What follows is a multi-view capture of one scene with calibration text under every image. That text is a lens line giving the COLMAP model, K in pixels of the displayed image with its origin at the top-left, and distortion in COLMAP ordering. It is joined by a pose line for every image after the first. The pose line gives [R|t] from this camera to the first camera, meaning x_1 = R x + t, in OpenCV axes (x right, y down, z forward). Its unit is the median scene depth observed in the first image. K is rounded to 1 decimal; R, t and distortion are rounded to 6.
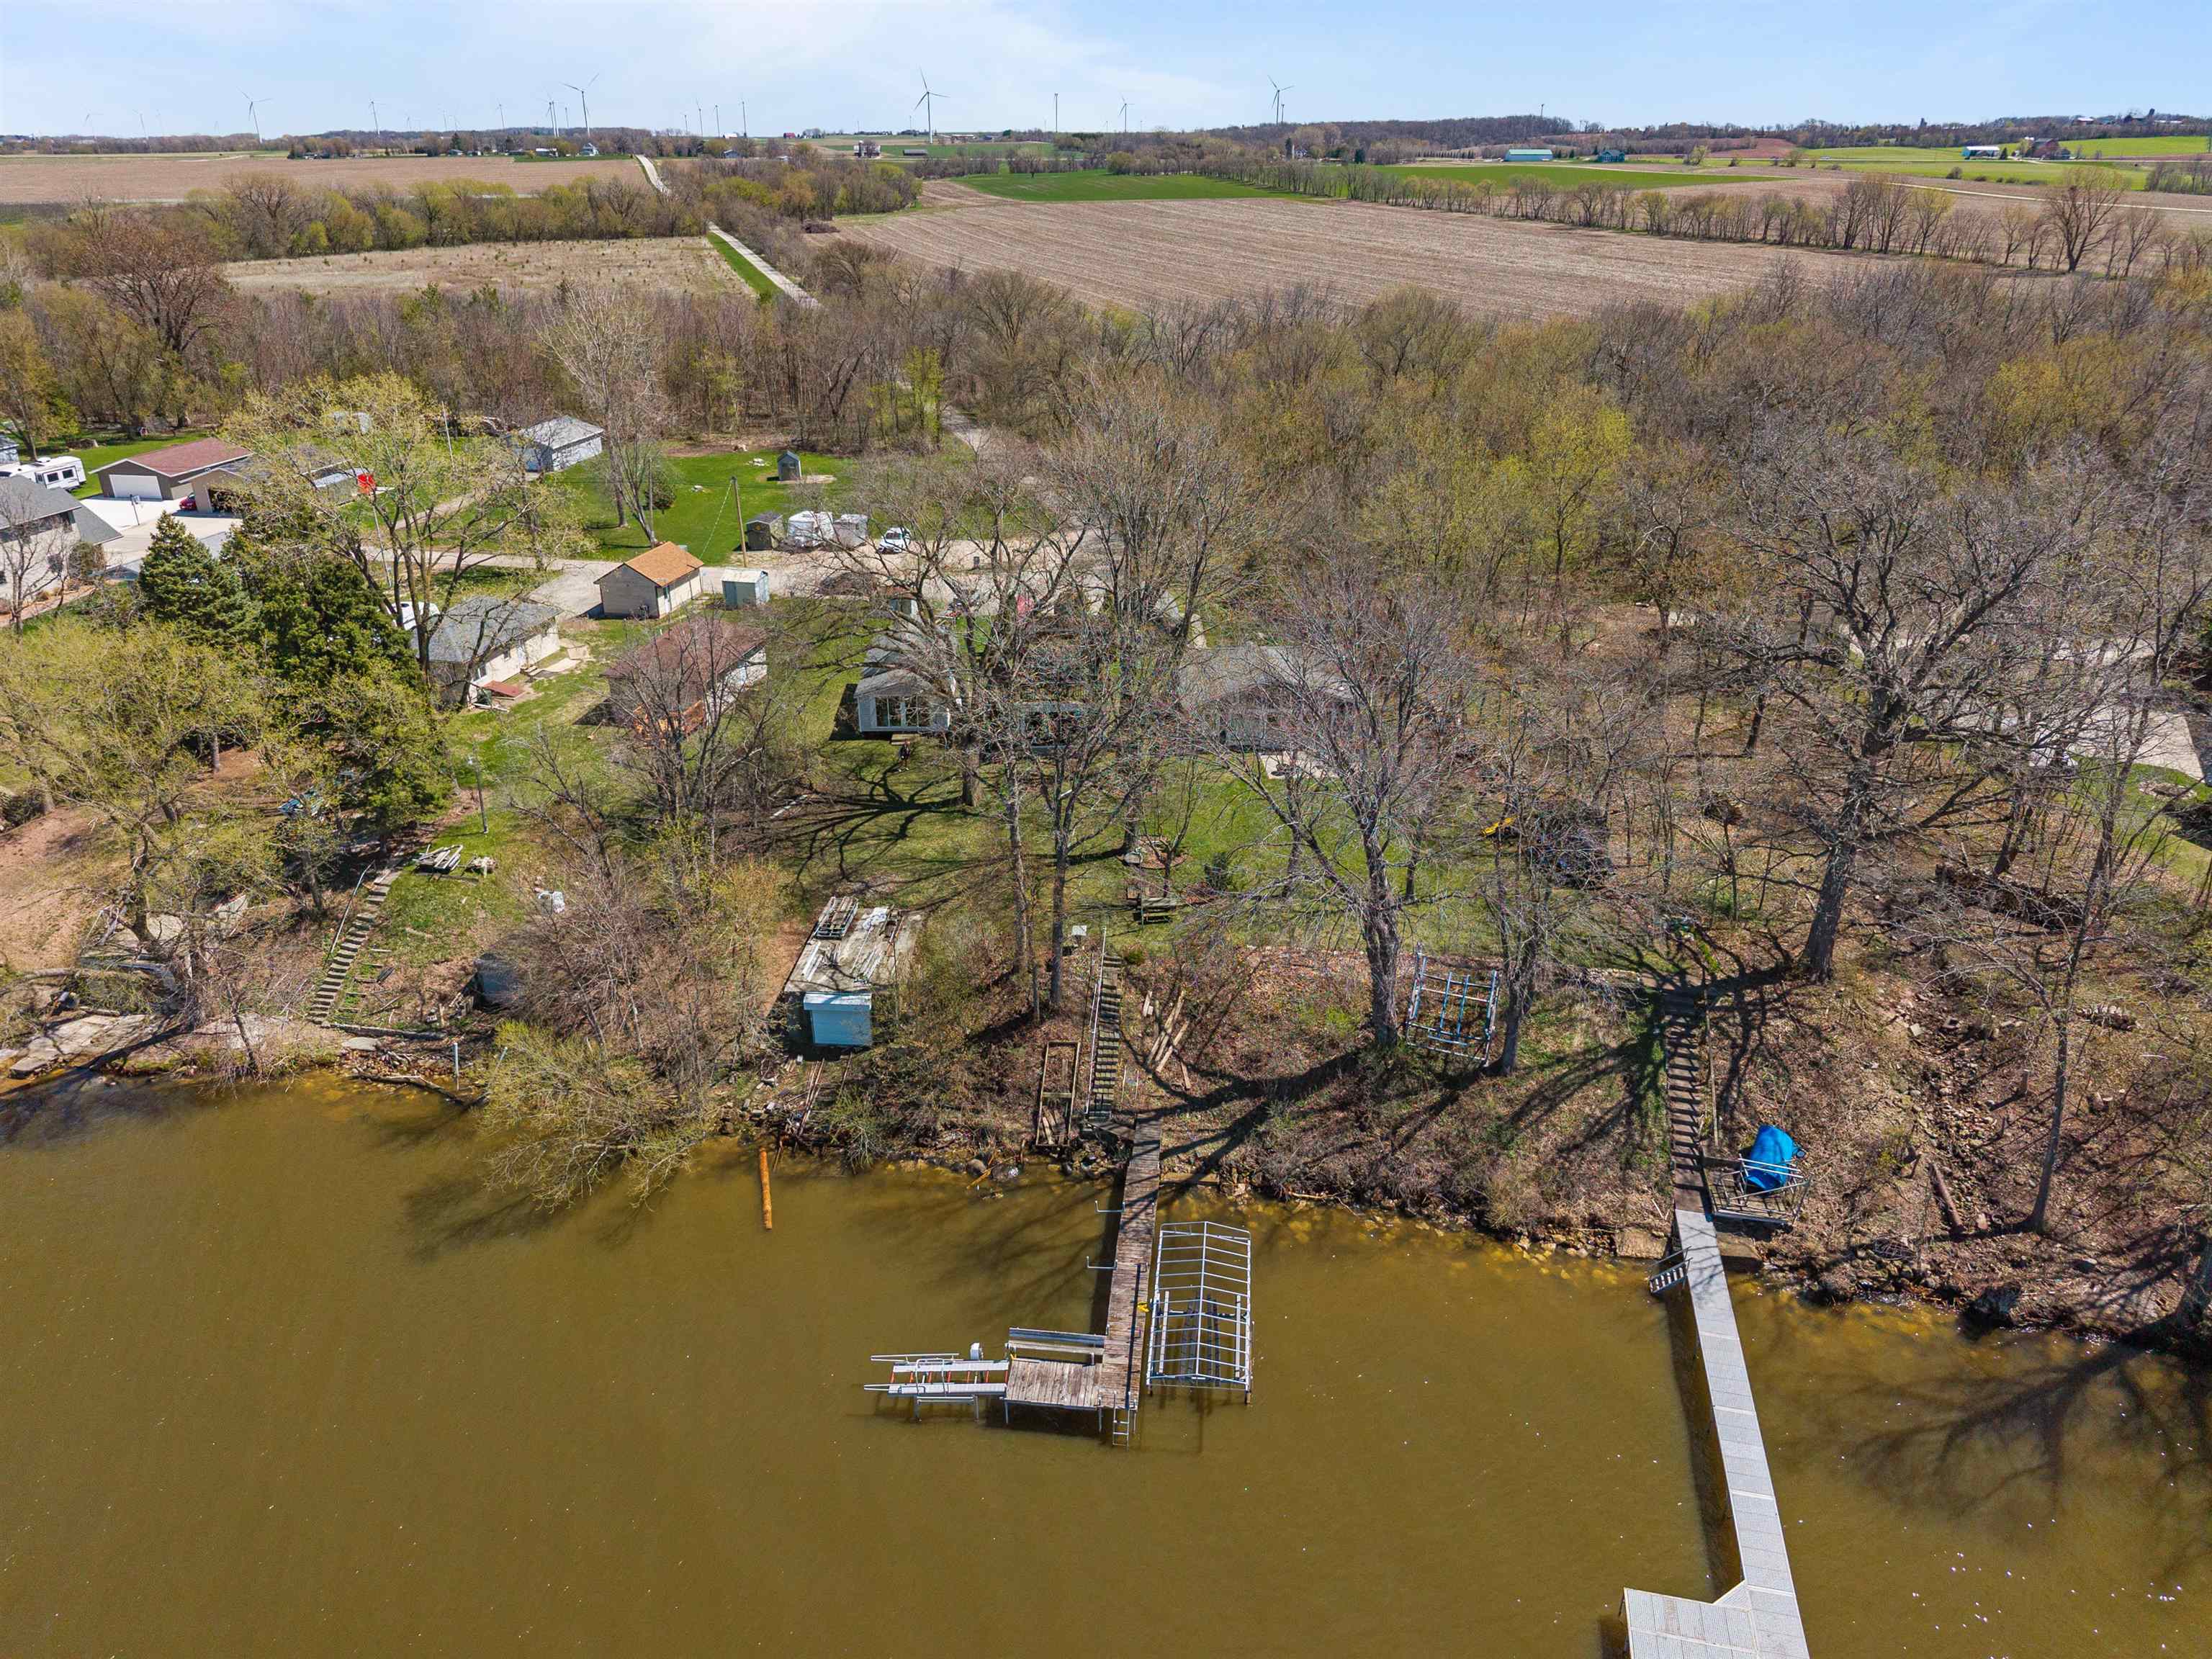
lens RADIAL K [[1502.1, 0, 1116.7], [0, 1502.1, 811.9], [0, 0, 1]] dist [0.018914, -0.008526]
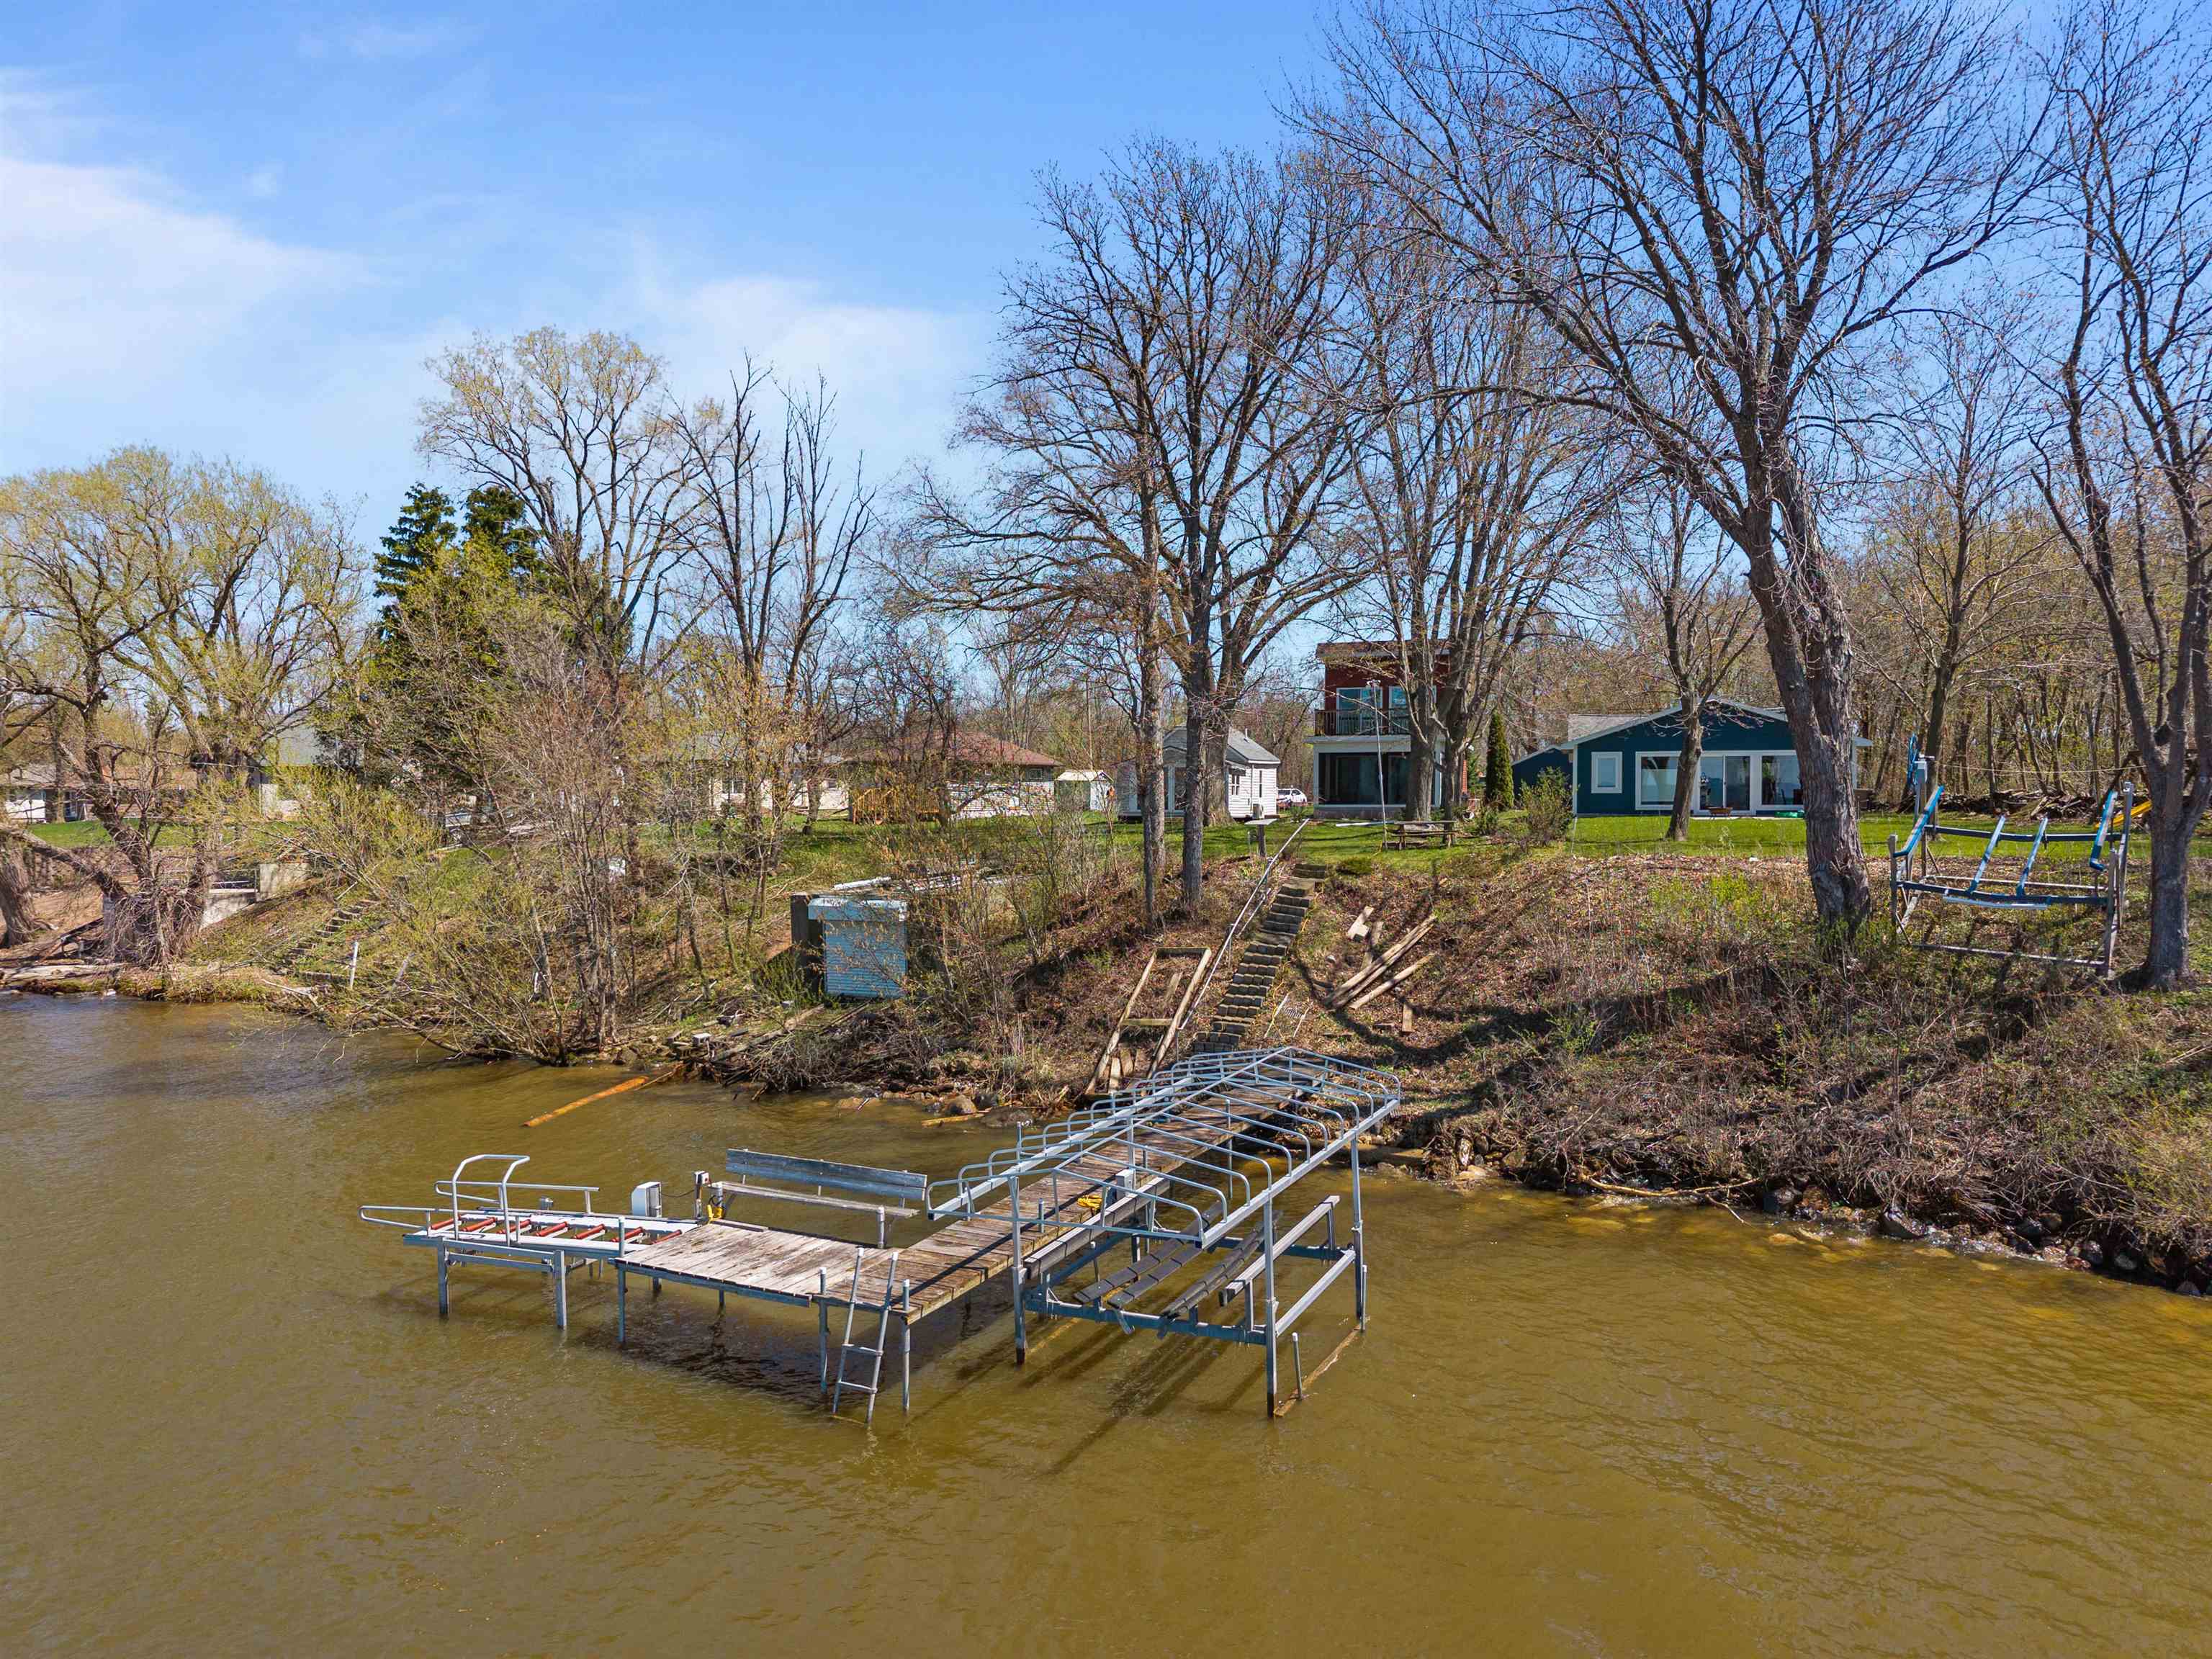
lens RADIAL K [[1502.1, 0, 1100.6], [0, 1502.1, 813.0], [0, 0, 1]] dist [0.018914, -0.008526]
pose [[0.930334, -0.005487, -0.366673, 0.136694], [-0.141473, 0.917115, -0.372674, 0.318084], [0.338326, 0.398585, 0.852447, 0.519719]]
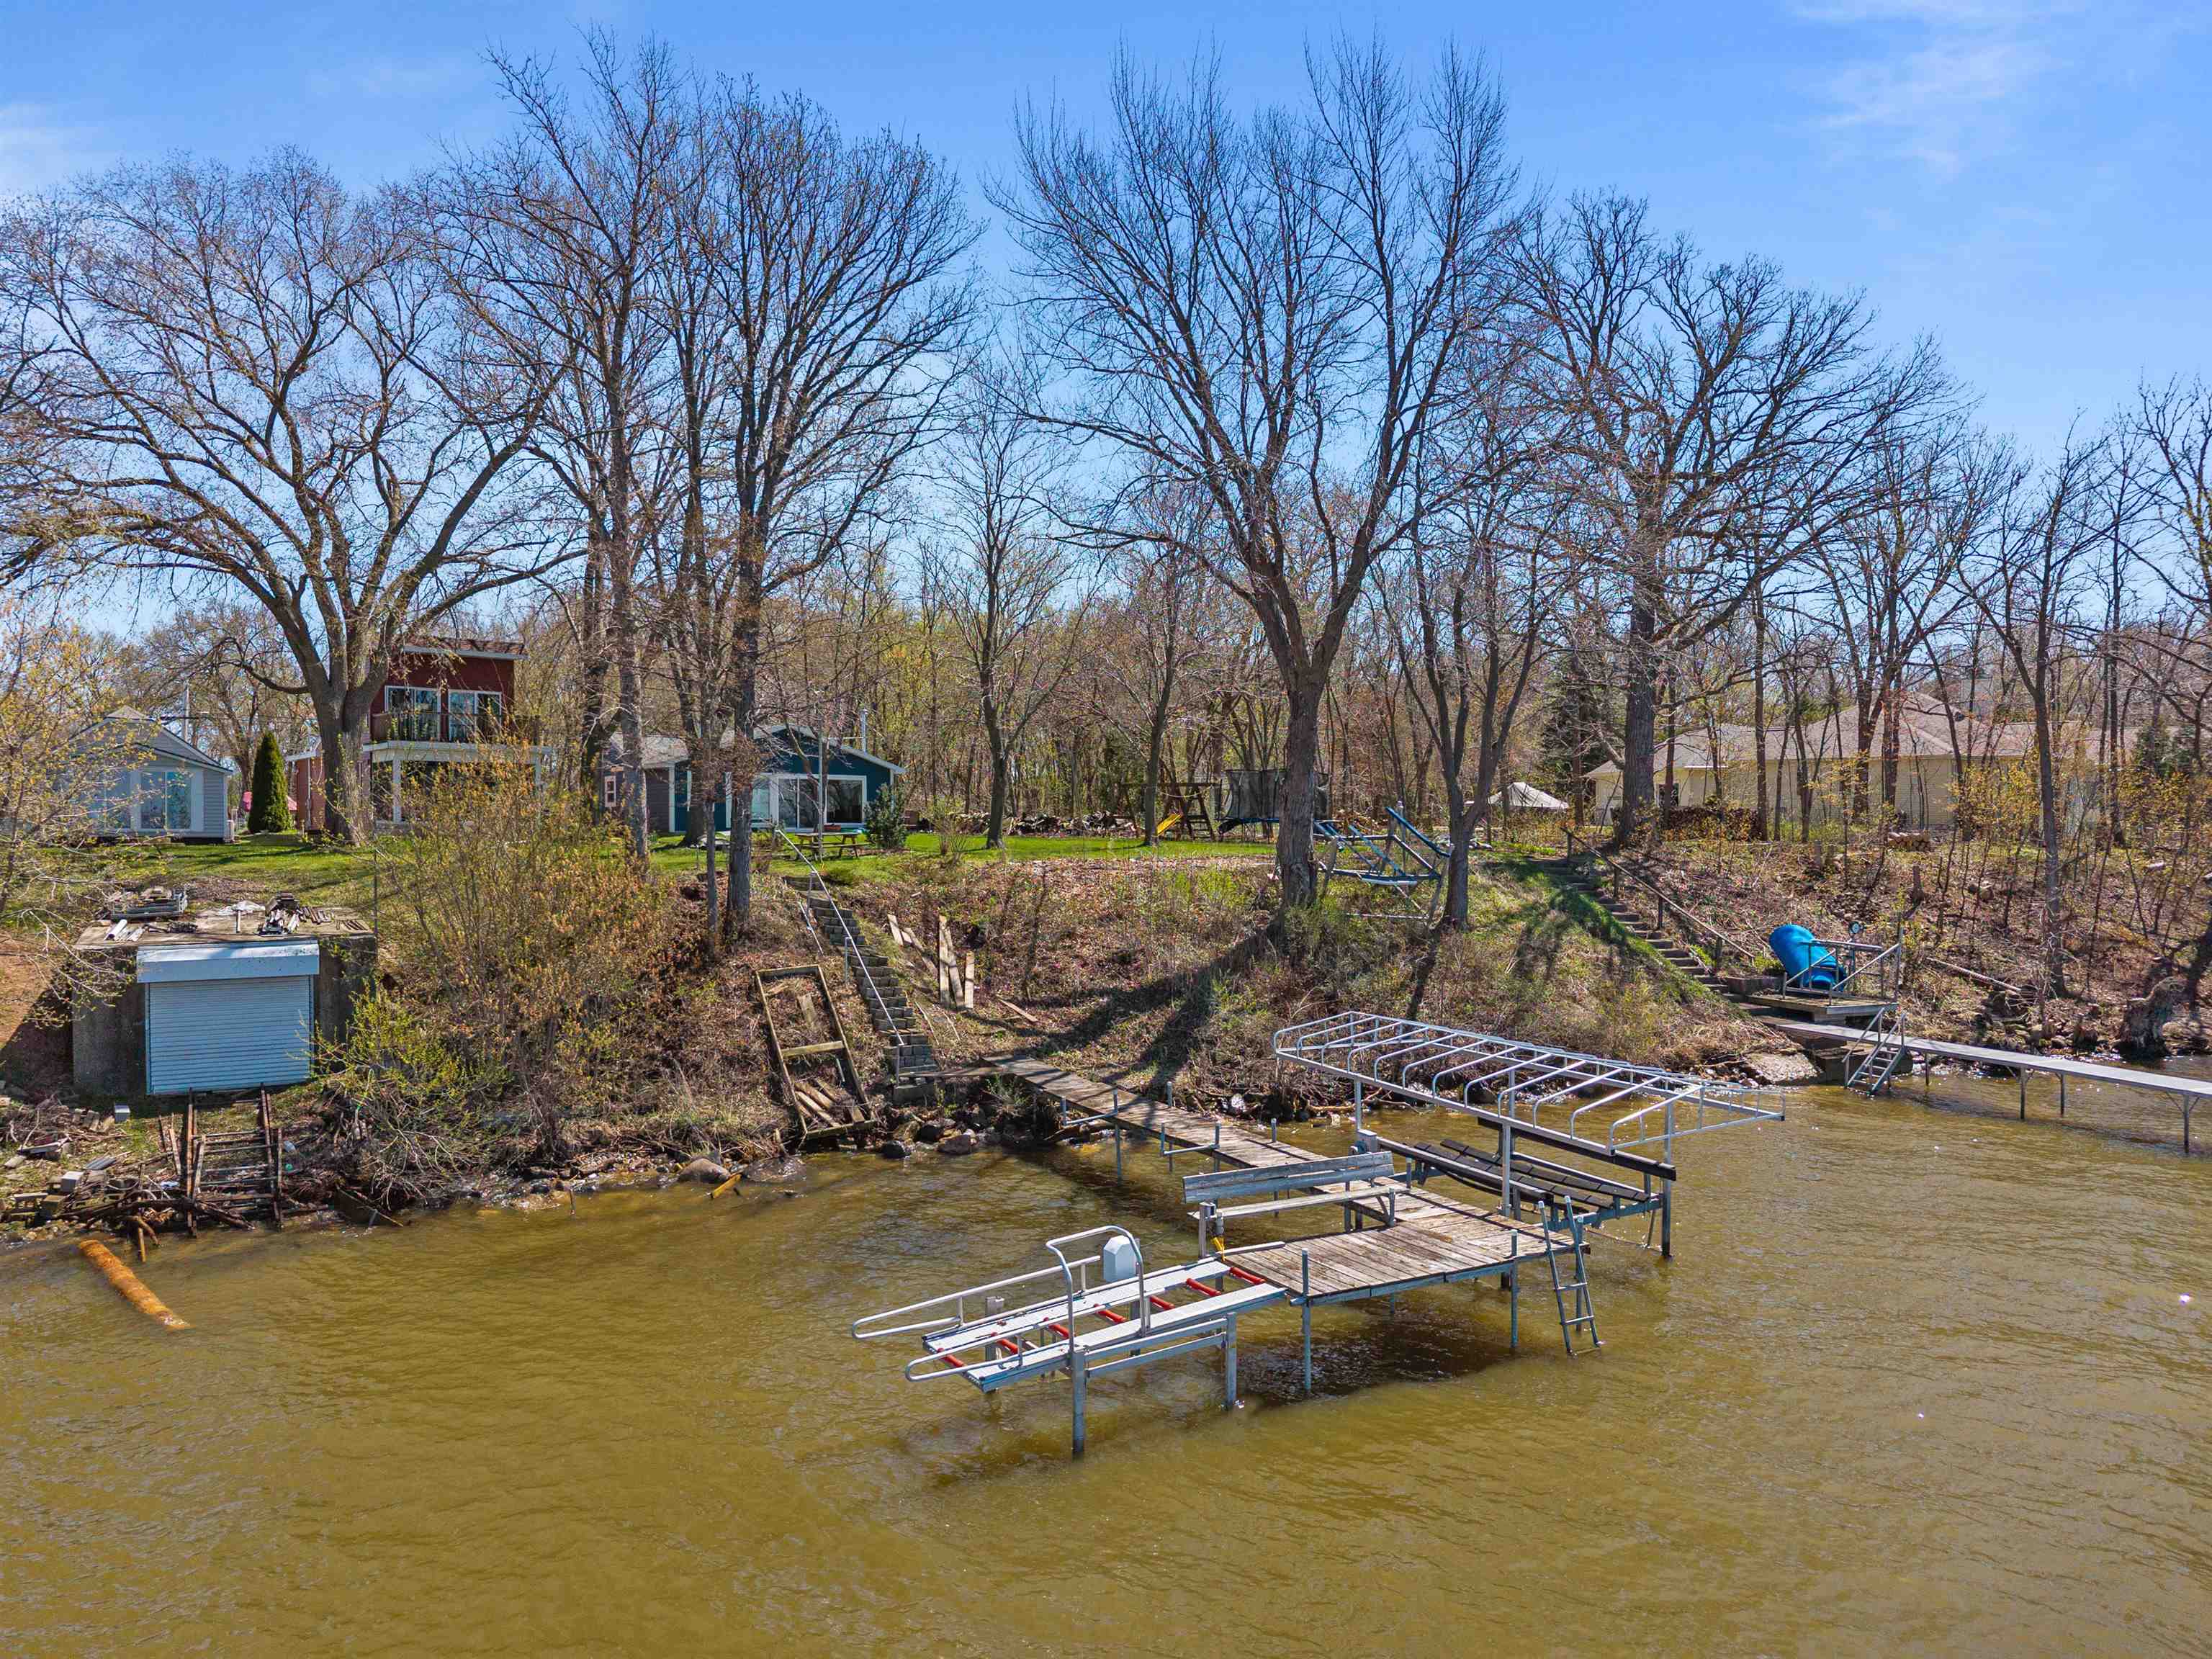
lens RADIAL K [[1502.1, 0, 1127.1], [0, 1502.1, 836.1], [0, 0, 1]] dist [0.018914, -0.008526]
pose [[0.820685, -0.011787, 0.571260, -0.230599], [0.239956, 0.914460, -0.325858, 0.306399], [-0.518553, 0.404504, 0.753312, 0.558959]]
